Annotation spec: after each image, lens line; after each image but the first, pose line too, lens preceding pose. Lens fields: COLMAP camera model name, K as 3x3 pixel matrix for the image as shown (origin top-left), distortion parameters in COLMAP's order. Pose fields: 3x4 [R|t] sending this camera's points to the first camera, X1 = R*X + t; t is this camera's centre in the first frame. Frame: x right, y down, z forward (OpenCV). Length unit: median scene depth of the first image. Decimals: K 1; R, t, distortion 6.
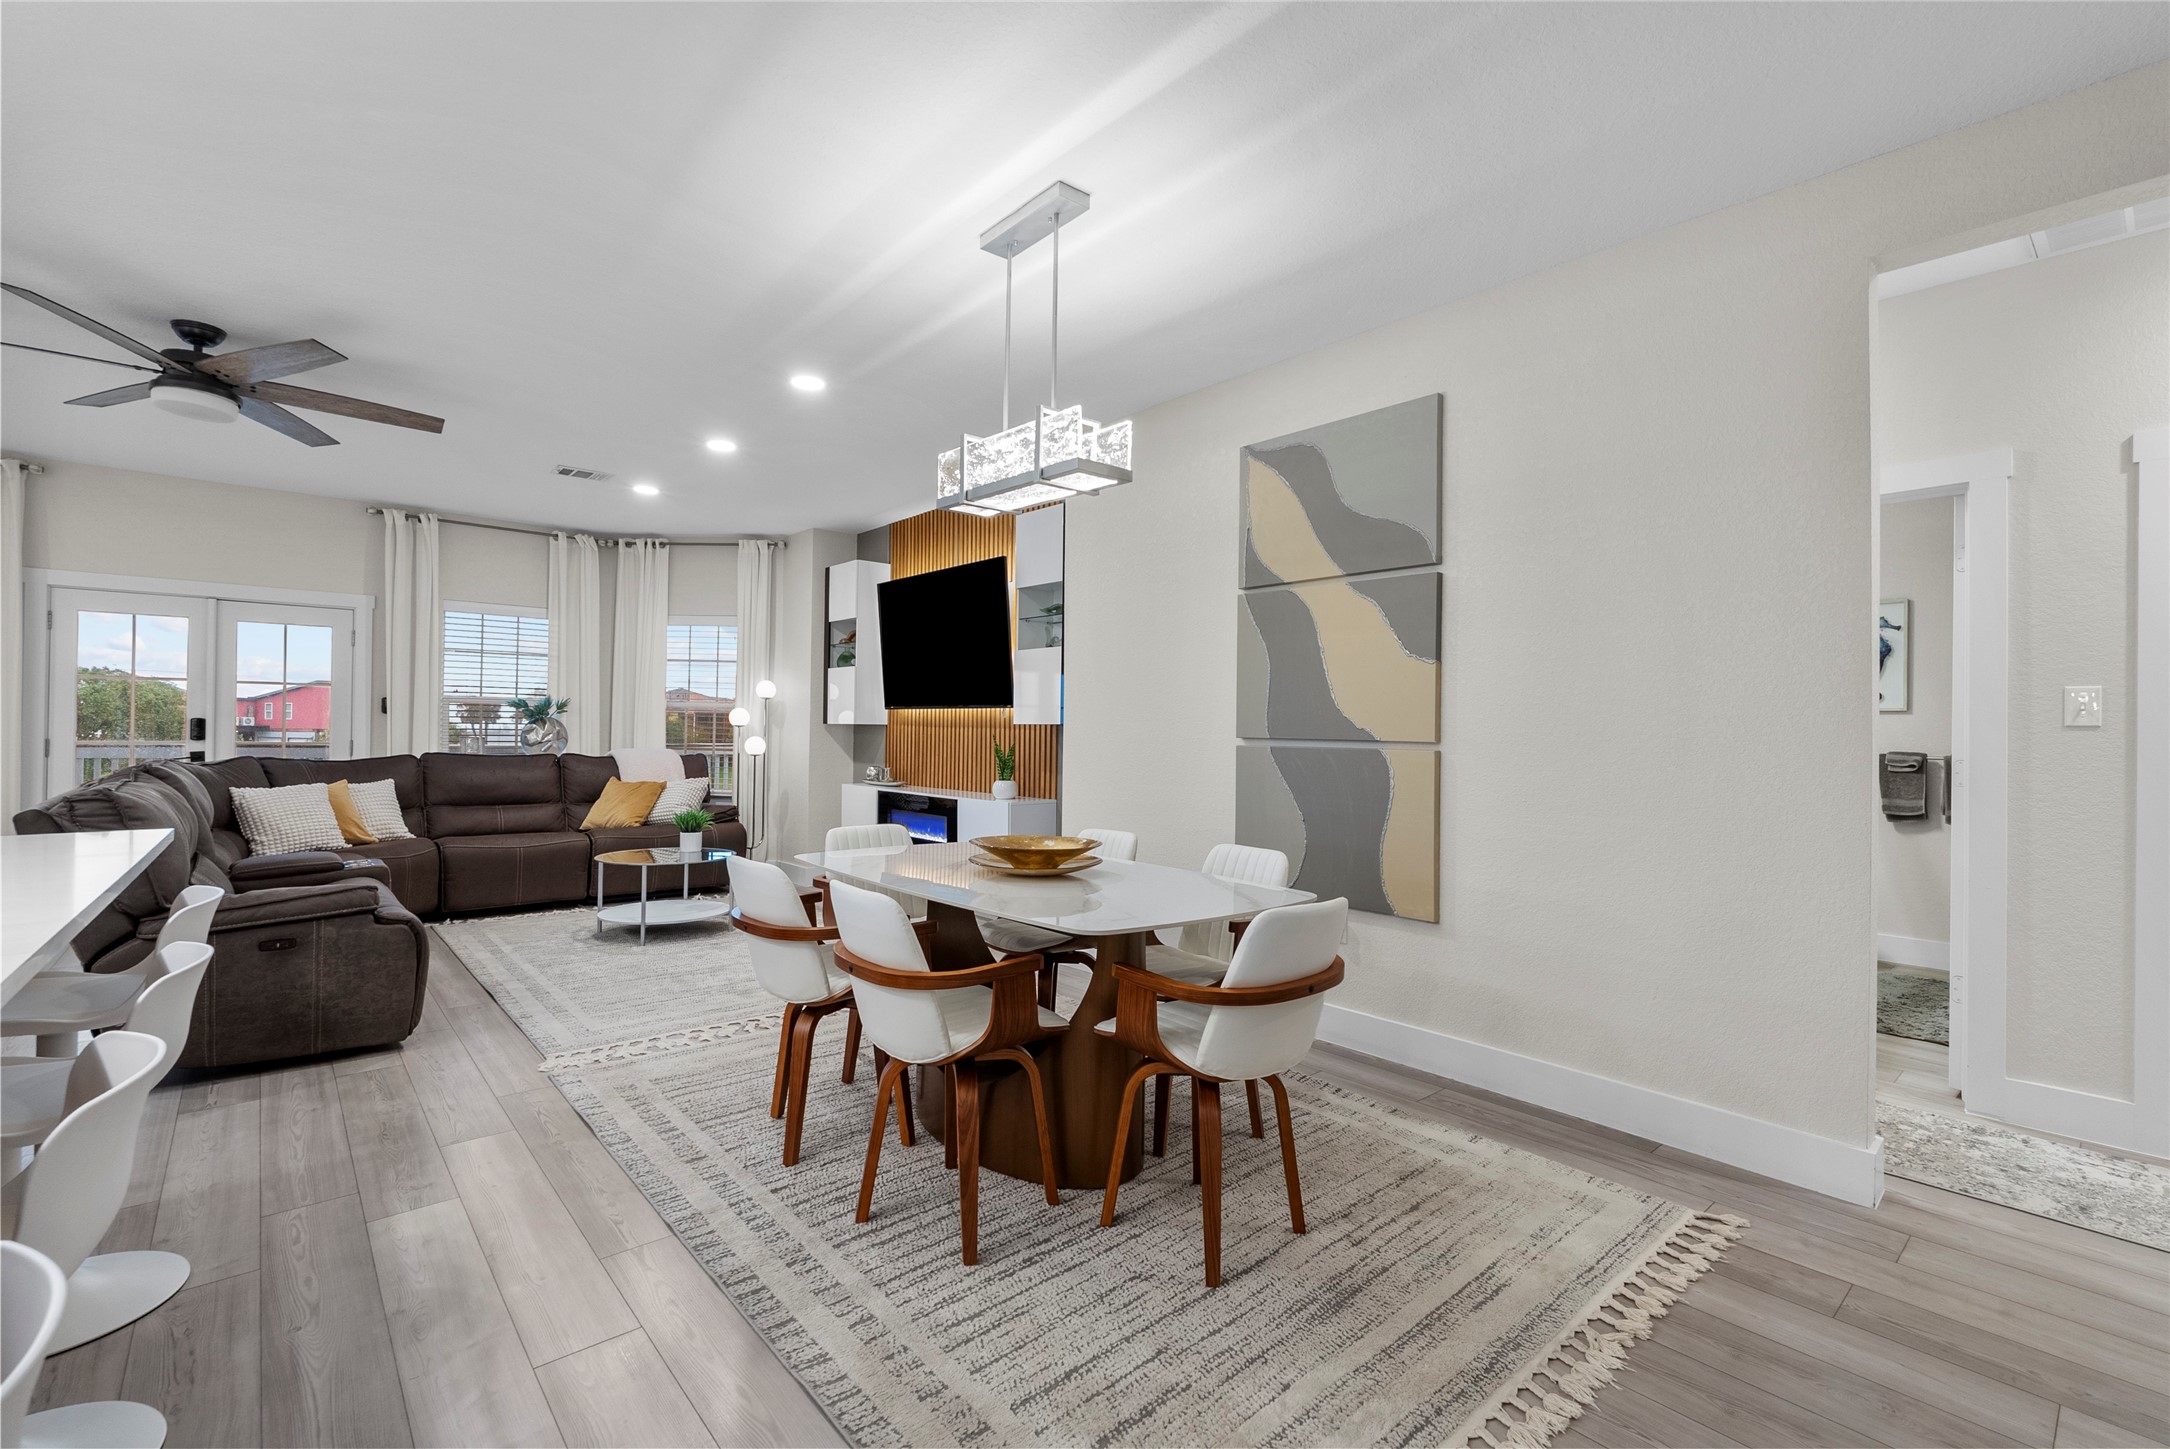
lens RADIAL K [[955.3, 0, 1084.0], [0, 955.3, 718.2], [0, 0, 1]] dist [-0.011066, 0.002916]
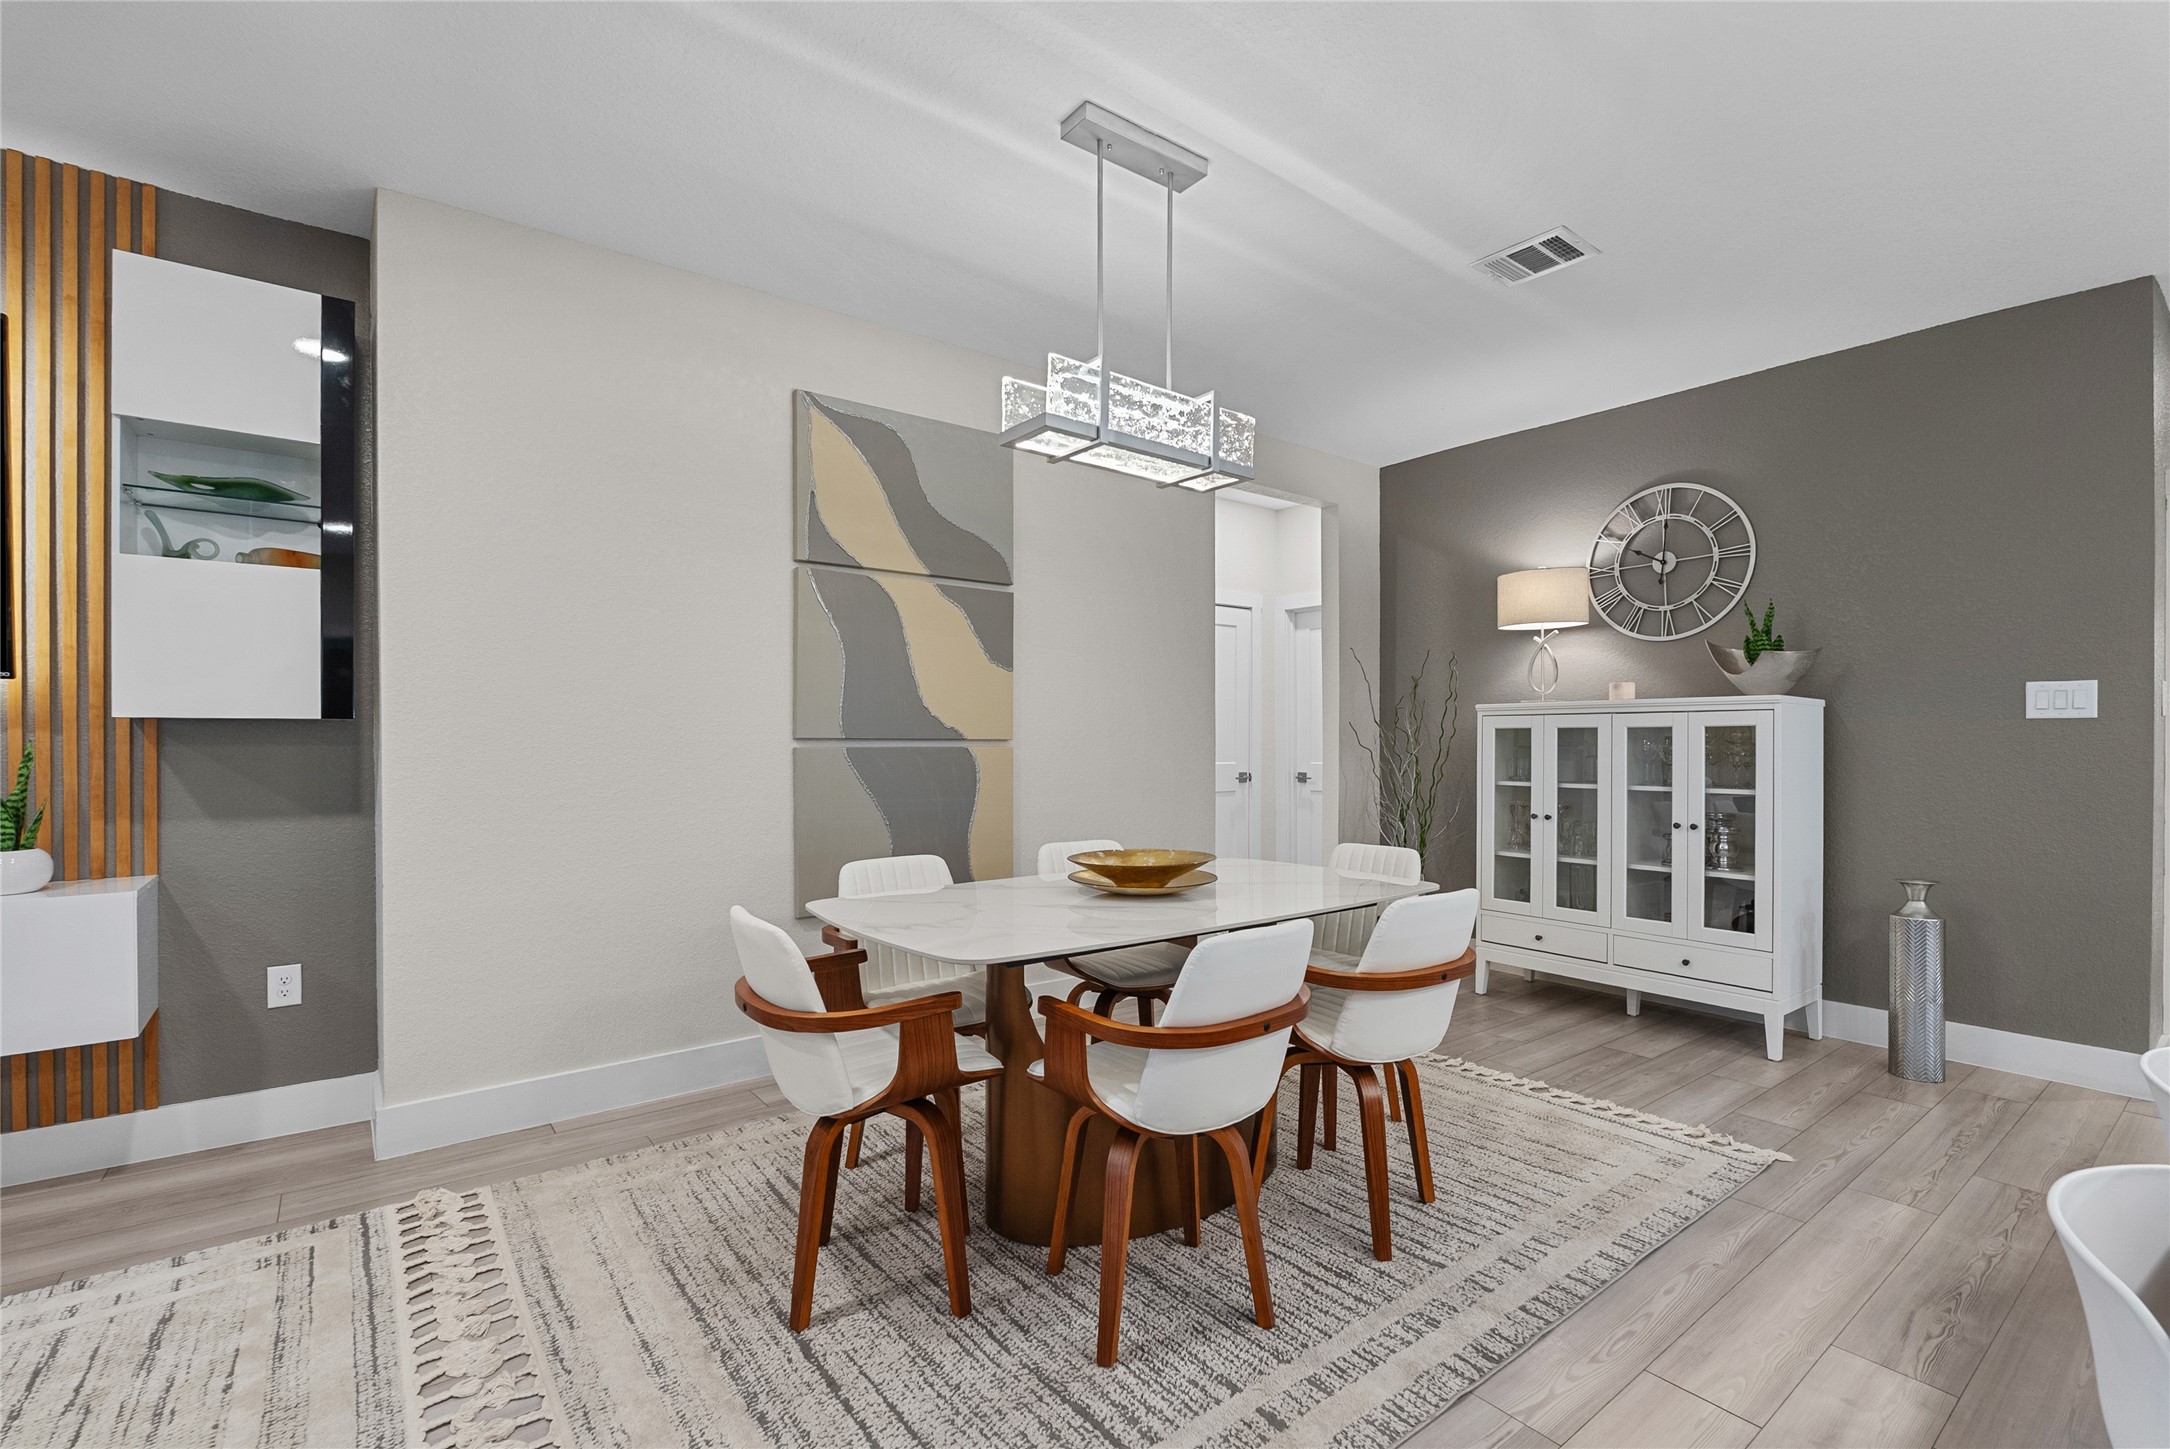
lens RADIAL K [[955.3, 0, 1086.2], [0, 955.3, 744.9], [0, 0, 1]] dist [-0.011066, 0.002916]
pose [[0.064739, -0.020703, 0.997687, -0.471182], [-0.013691, 0.999672, 0.021632, 0.003134], [-0.997808, -0.015059, 0.064435, 0.497020]]
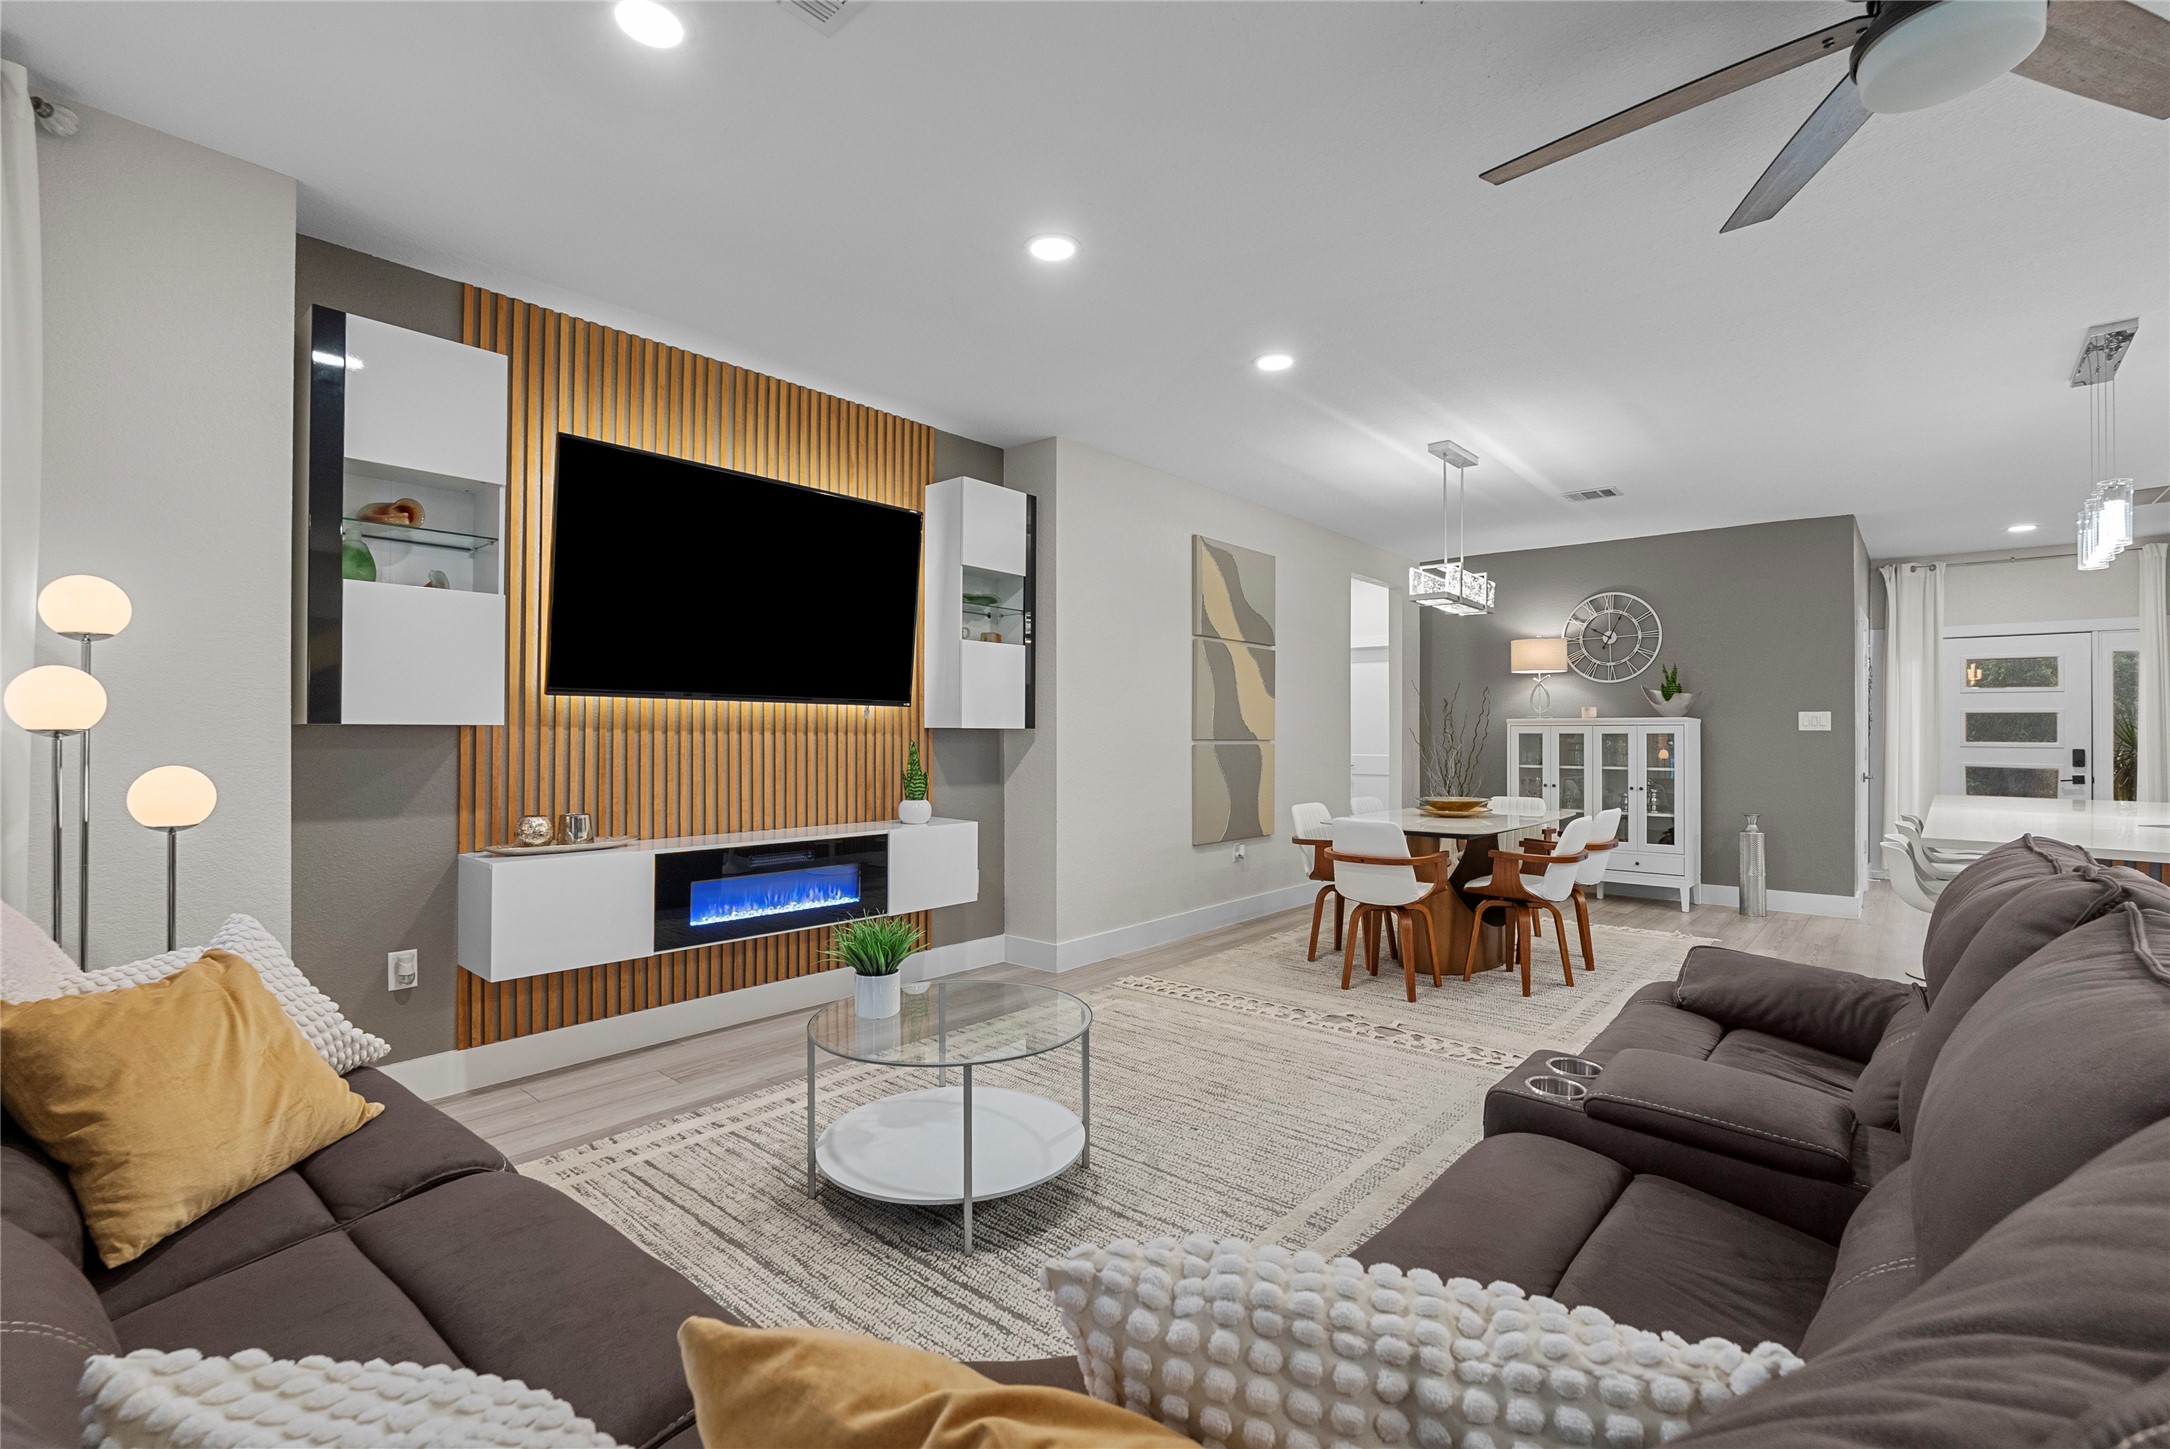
lens RADIAL K [[955.3, 0, 1087.0], [0, 955.3, 723.3], [0, 0, 1]] dist [-0.011066, 0.002916]
pose [[-0.132227, -0.003956, 0.991212, -0.879432], [-0.020234, 0.999794, 0.001291, -0.001280], [-0.991013, -0.019886, -0.132280, 0.966491]]
